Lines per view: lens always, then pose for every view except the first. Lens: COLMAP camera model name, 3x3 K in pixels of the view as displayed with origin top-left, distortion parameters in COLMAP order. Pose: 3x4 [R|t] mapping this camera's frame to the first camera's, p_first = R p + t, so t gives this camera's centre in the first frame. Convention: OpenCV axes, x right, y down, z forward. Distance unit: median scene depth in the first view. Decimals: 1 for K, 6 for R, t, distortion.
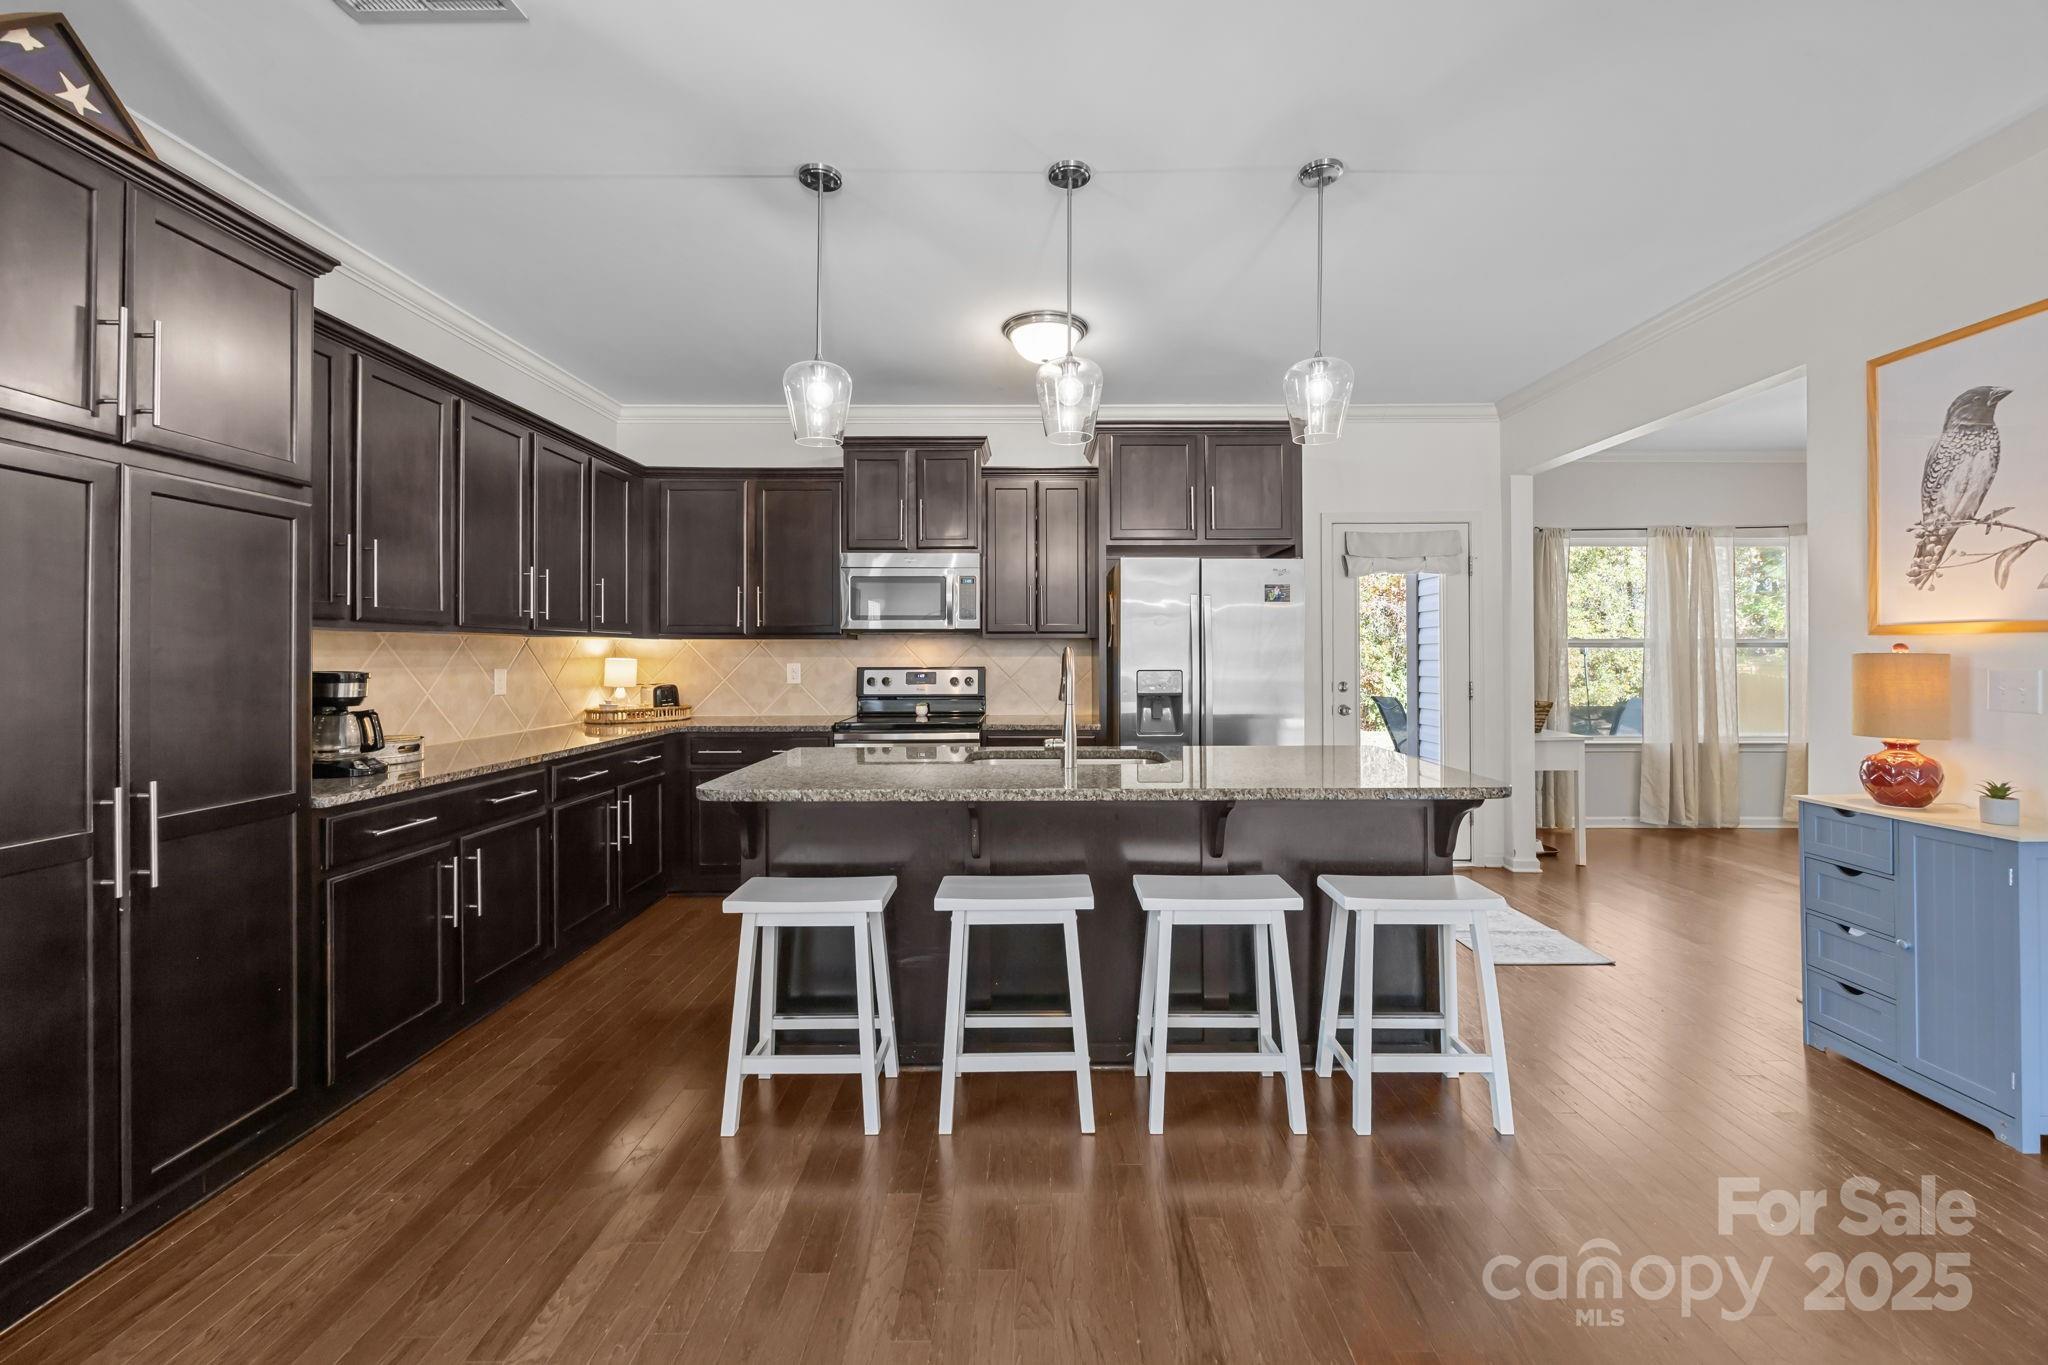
lens RADIAL K [[798.0, 0, 1033.6], [0, 798.0, 653.9], [0, 0, 1]] dist [-0.000360, 0.000188]
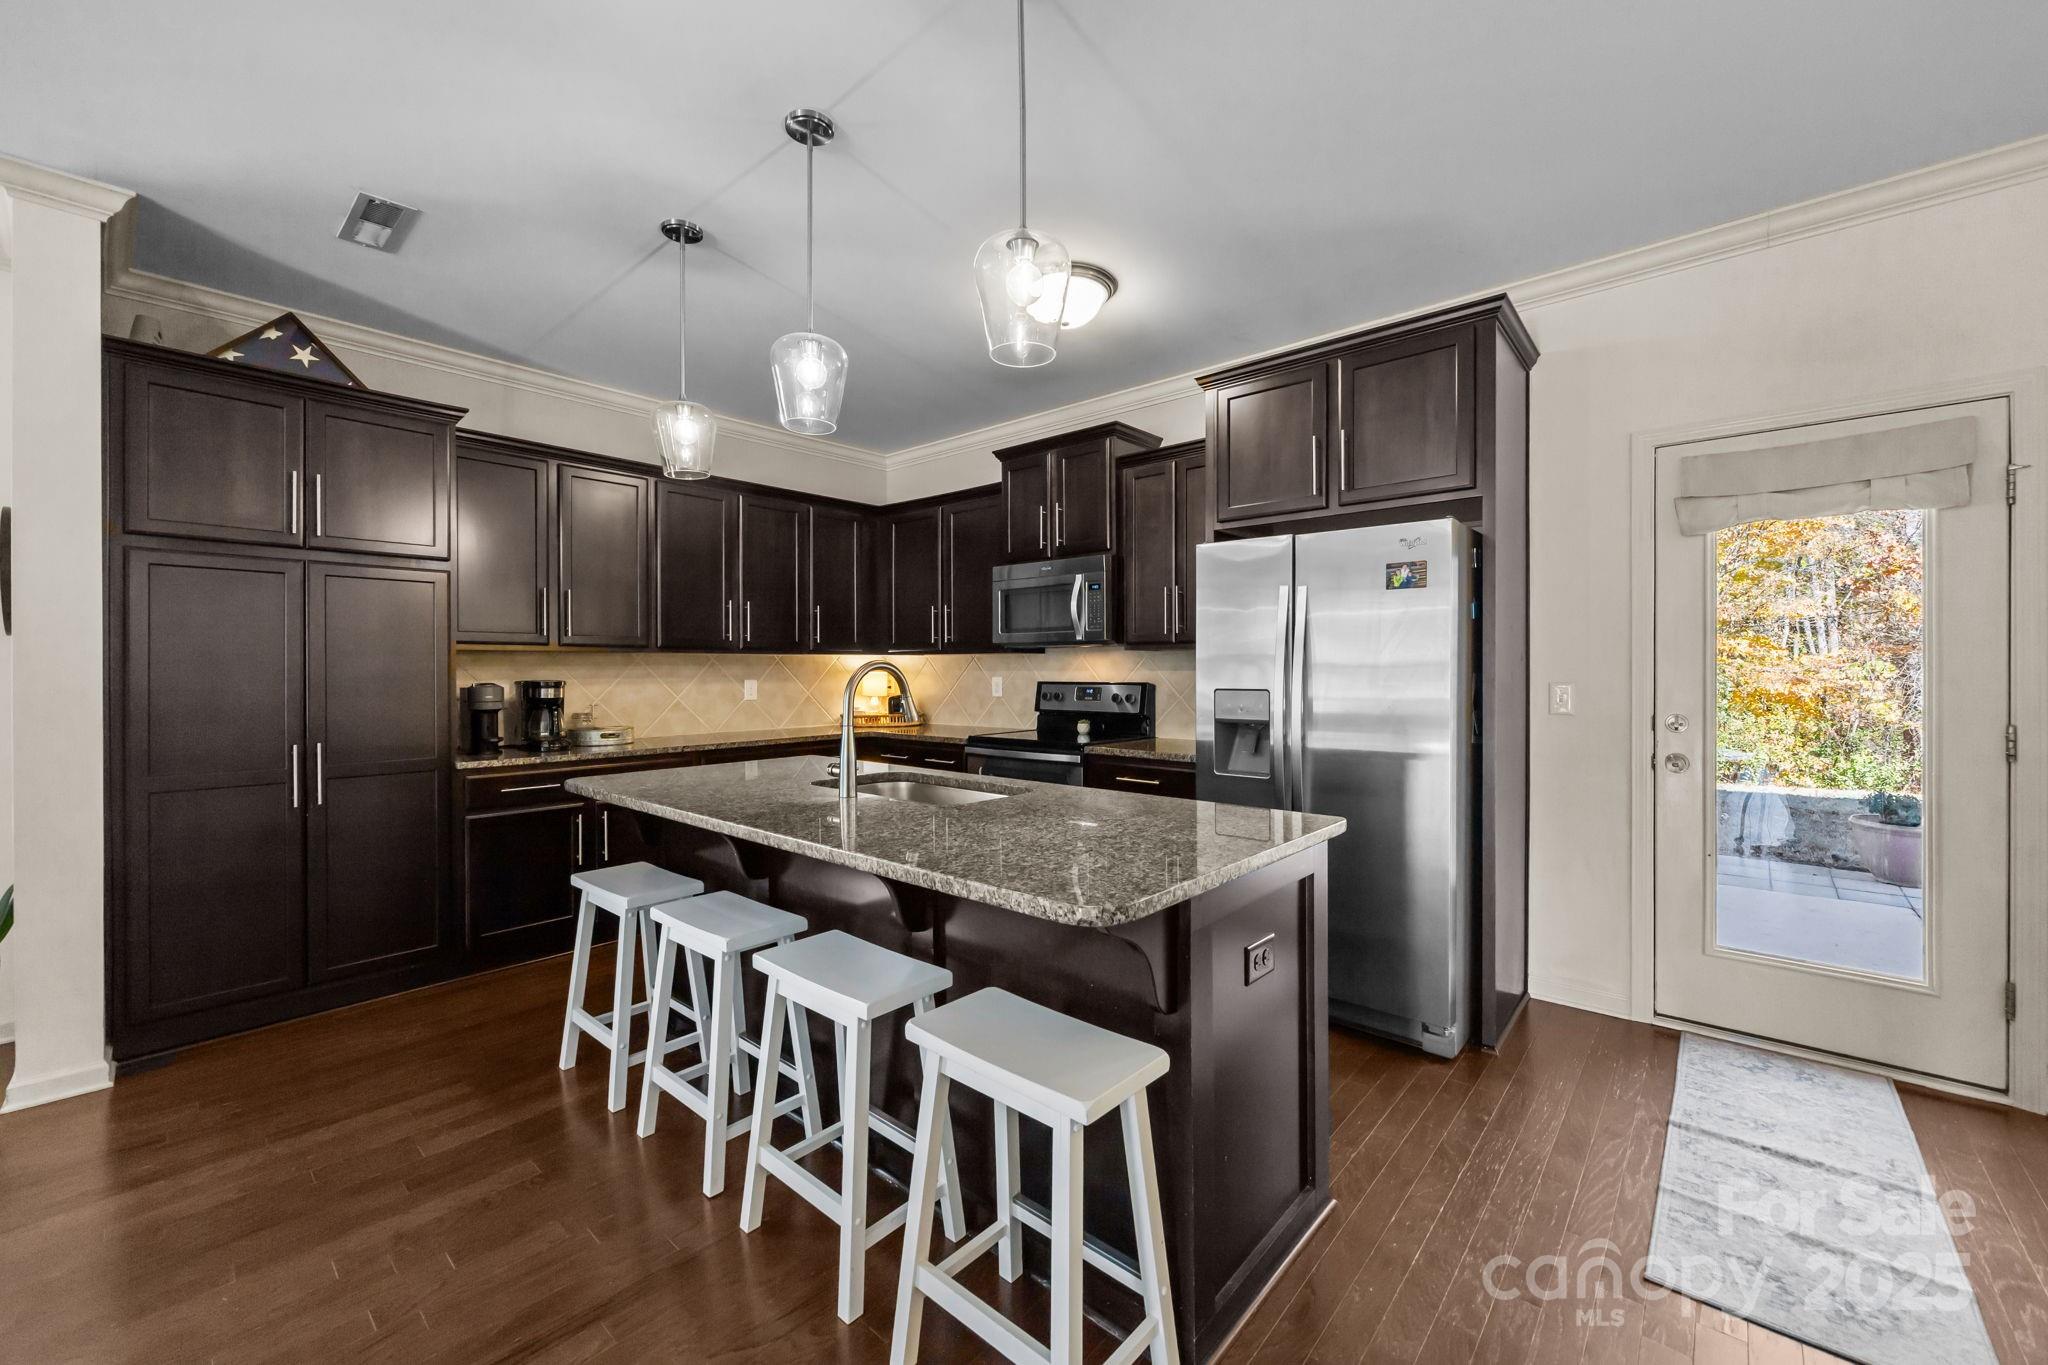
lens RADIAL K [[805.8, 0, 1036.7], [0, 805.8, 677.1], [0, 0, 1]] dist [-0.001828, -0.000025]
pose [[0.756288, 0.006438, -0.654207, 0.441731], [0.001216, 0.999936, 0.011246, 0.000015], [0.654238, -0.009301, 0.756232, 0.257648]]
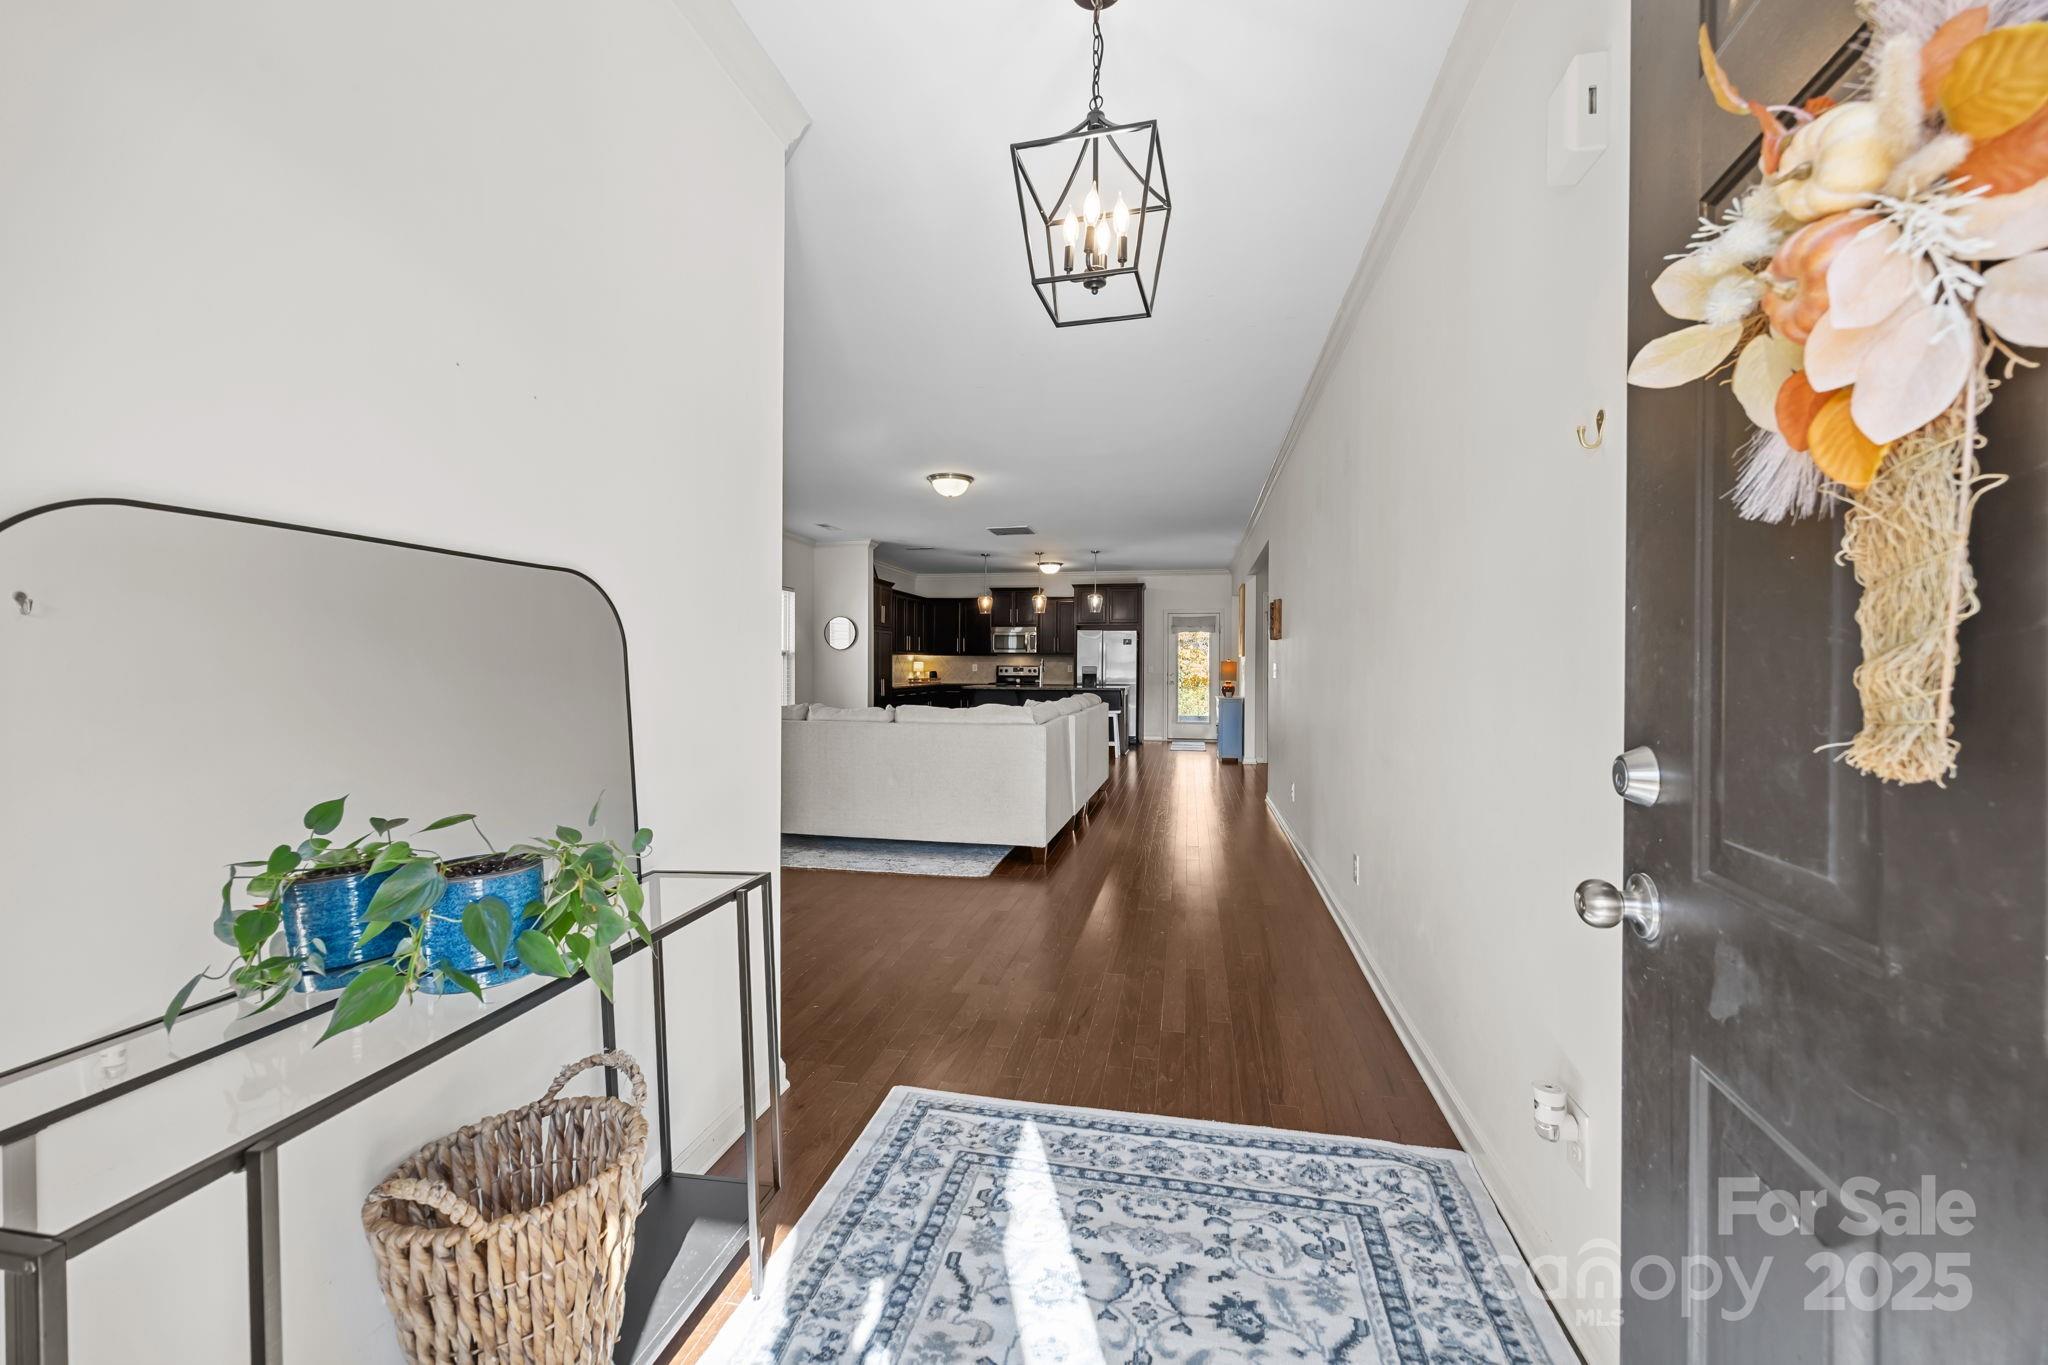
lens RADIAL K [[788.2, 0, 1014.6], [0, 788.2, 665.9], [0, 0, 1]] dist [-0.003633, -0.000276]
pose [[0.977514, 0.008010, -0.210719, 0.450356], [-0.007423, 0.999966, 0.003578, 0.006838], [0.210740, -0.001934, 0.977540, -1.796419]]
